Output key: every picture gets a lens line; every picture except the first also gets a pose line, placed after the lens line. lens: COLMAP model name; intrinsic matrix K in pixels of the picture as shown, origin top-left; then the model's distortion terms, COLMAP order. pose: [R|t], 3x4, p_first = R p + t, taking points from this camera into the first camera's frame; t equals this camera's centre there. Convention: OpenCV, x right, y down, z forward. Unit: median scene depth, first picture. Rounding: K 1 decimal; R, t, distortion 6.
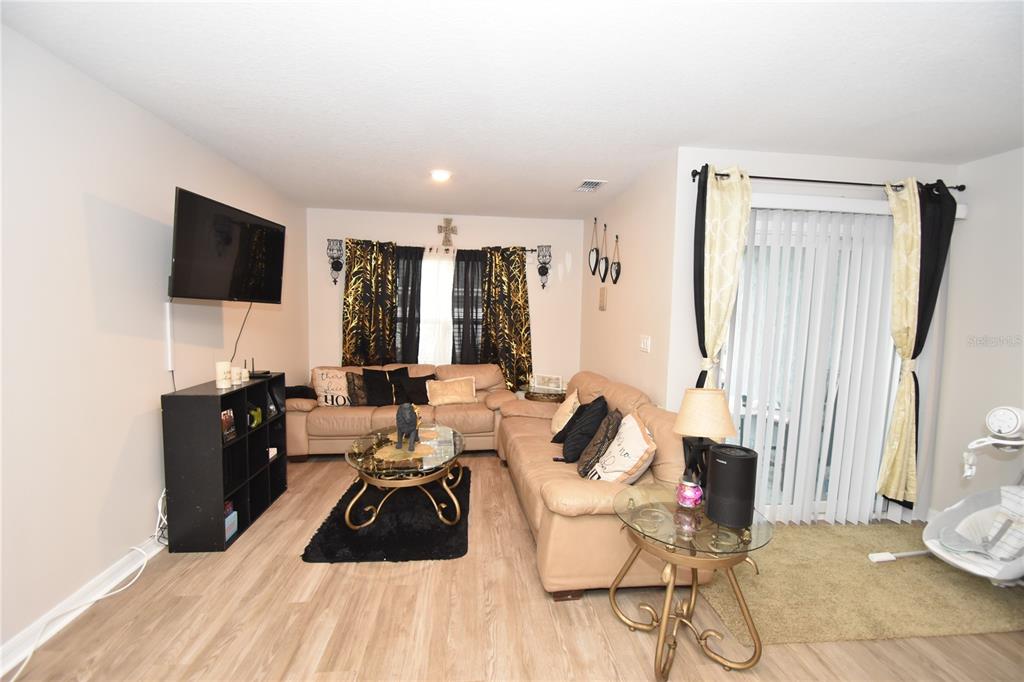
lens RADIAL K [[450.7, 0, 516.7], [0, 450.7, 352.4], [0, 0, 1]] dist [0.003295, 0.000054]
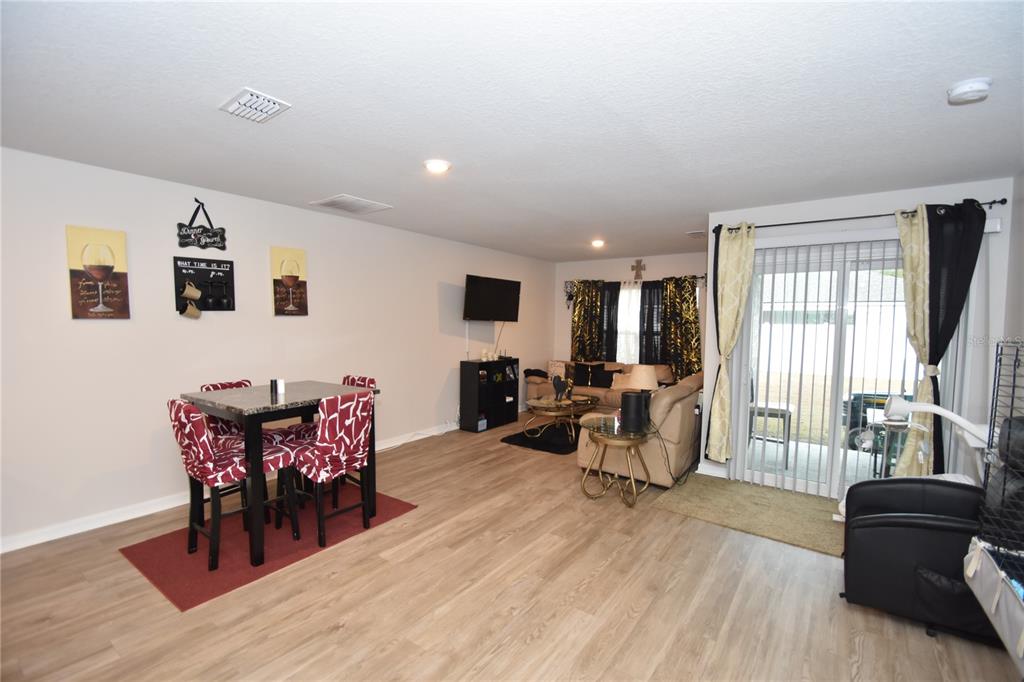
lens RADIAL K [[450.7, 0, 516.7], [0, 450.7, 352.4], [0, 0, 1]] dist [0.003295, 0.000054]
pose [[0.750890, 0.031040, -0.659698, 0.690380], [-0.057563, 0.998169, -0.018555, 0.054020], [0.657914, 0.051907, 0.751302, -0.404698]]
